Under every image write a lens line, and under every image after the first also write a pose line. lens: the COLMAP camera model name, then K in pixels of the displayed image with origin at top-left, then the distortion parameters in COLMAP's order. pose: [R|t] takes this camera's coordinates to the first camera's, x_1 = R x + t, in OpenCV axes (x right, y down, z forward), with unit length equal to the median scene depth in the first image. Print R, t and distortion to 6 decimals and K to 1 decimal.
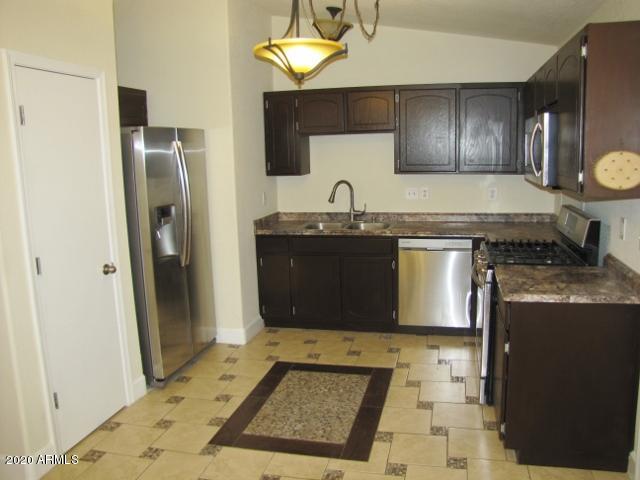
lens RADIAL K [[542.1, 0, 335.5], [0, 542.1, 239.2], [0, 0, 1]] dist [-0.168882, 0.146597]
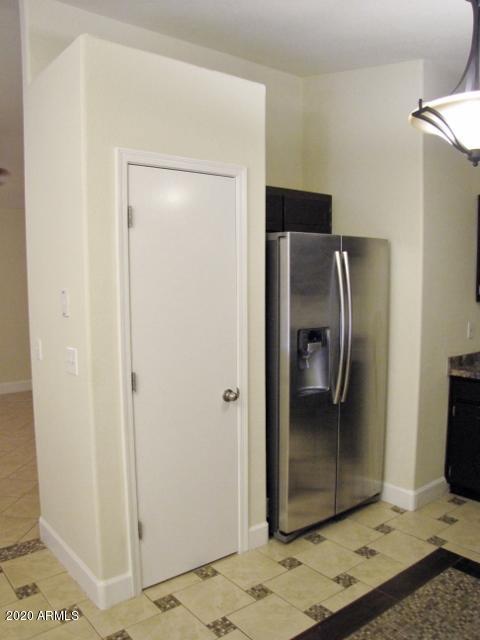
lens RADIAL K [[542.1, 0, 241.1], [0, 542.1, 332.9], [0, 0, 1]] dist [-0.168882, 0.146597]
pose [[0.787159, 0.091294, -0.609956, 0.100657], [-0.121432, 0.992566, -0.008150, -0.034440], [0.604678, 0.080483, 0.792393, 0.264090]]
